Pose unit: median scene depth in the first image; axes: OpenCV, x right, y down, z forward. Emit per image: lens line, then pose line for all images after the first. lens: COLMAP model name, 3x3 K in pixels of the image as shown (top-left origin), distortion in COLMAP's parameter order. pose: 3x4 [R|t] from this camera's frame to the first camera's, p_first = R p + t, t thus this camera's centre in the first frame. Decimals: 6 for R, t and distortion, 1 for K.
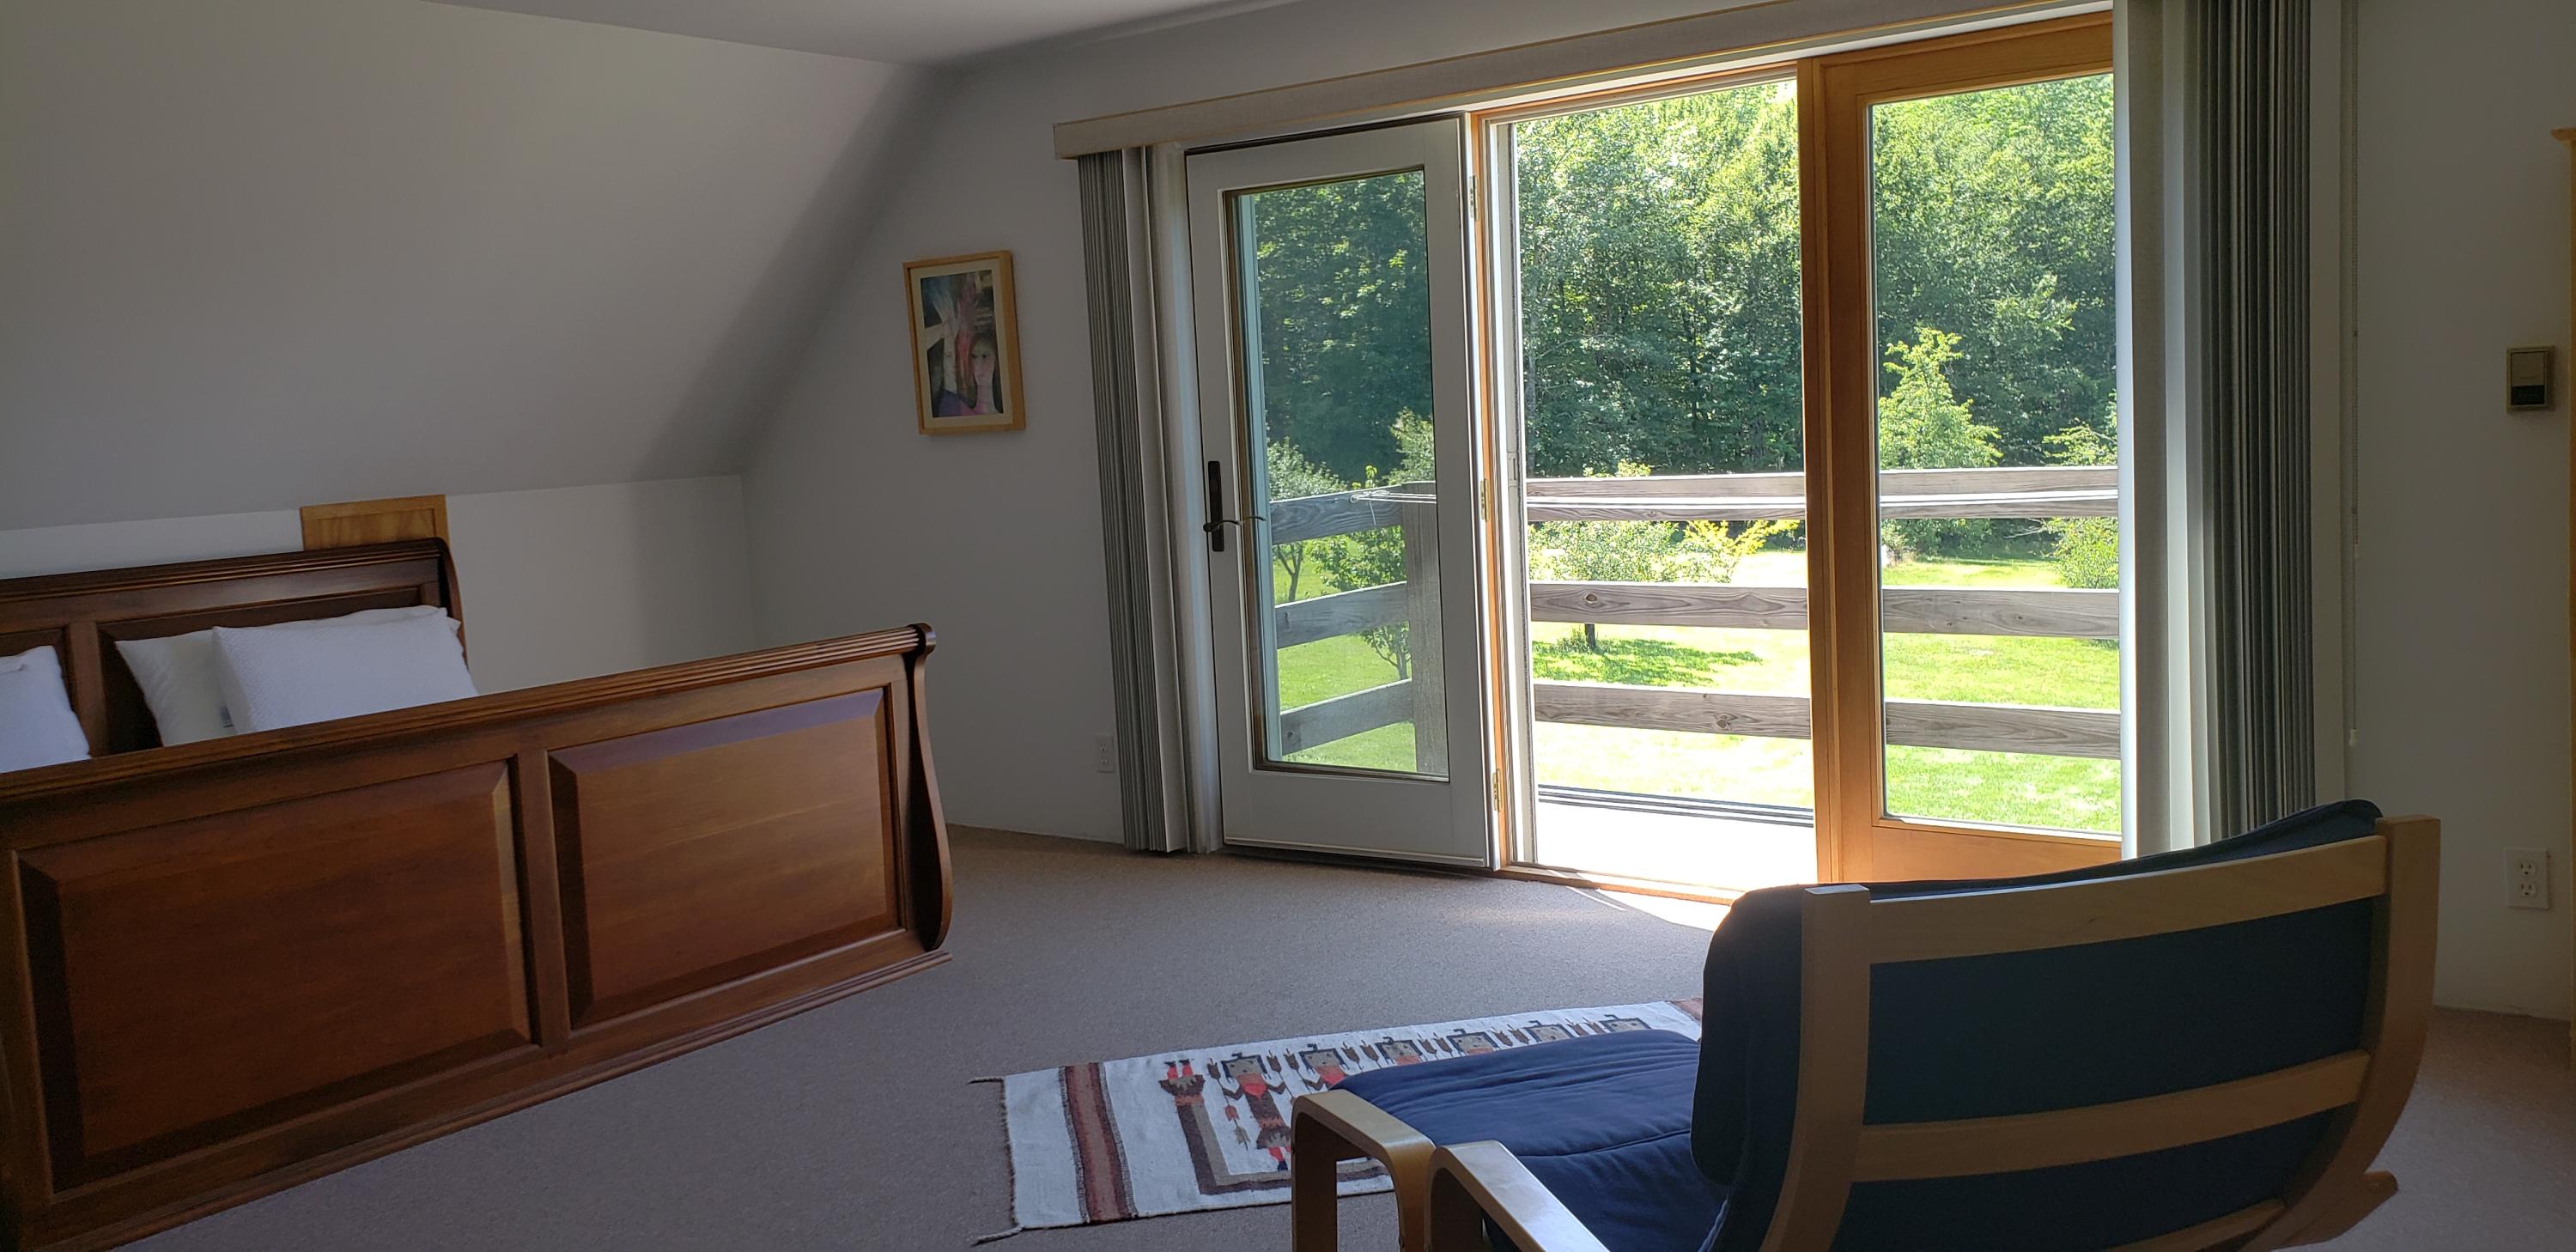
lens RADIAL K [[1997.7, 0, 1260.1], [0, 1997.7, 671.7], [0, 0, 1]] dist [0.118661, -0.202463]
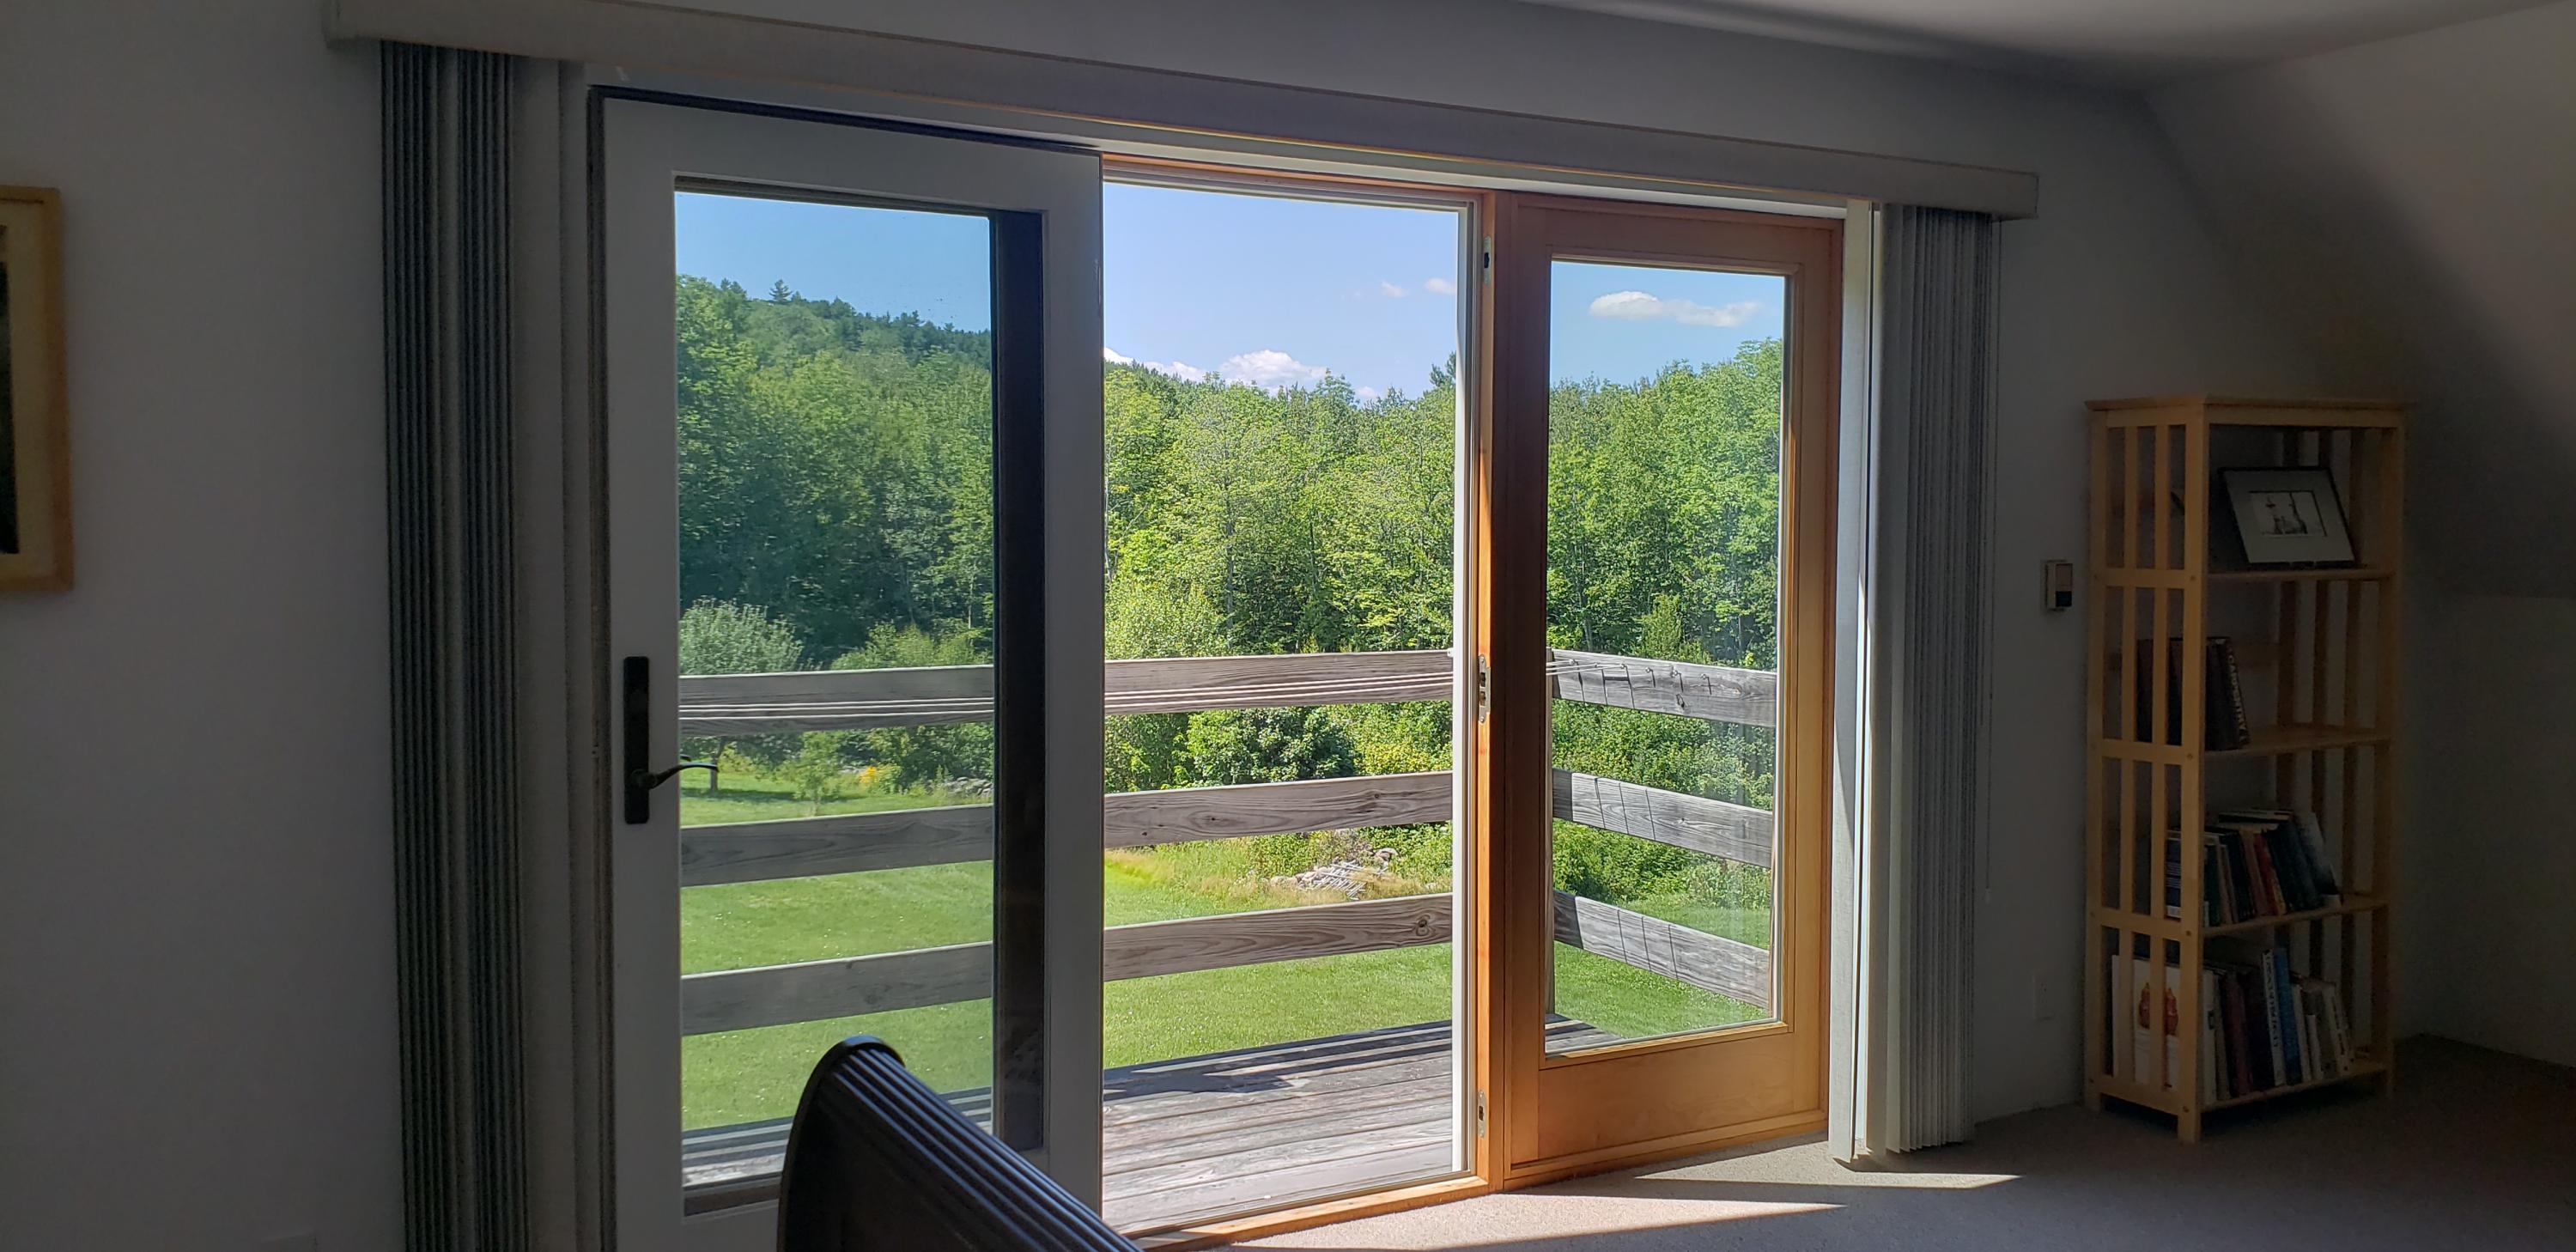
lens RADIAL K [[1997.7, 0, 1260.1], [0, 1997.7, 671.7], [0, 0, 1]] dist [0.118661, -0.202463]
pose [[0.396445, -0.012613, 0.917972, -0.442851], [0.100362, 0.994508, -0.029678, -0.064074], [-0.912556, 0.103895, 0.395534, 0.598895]]
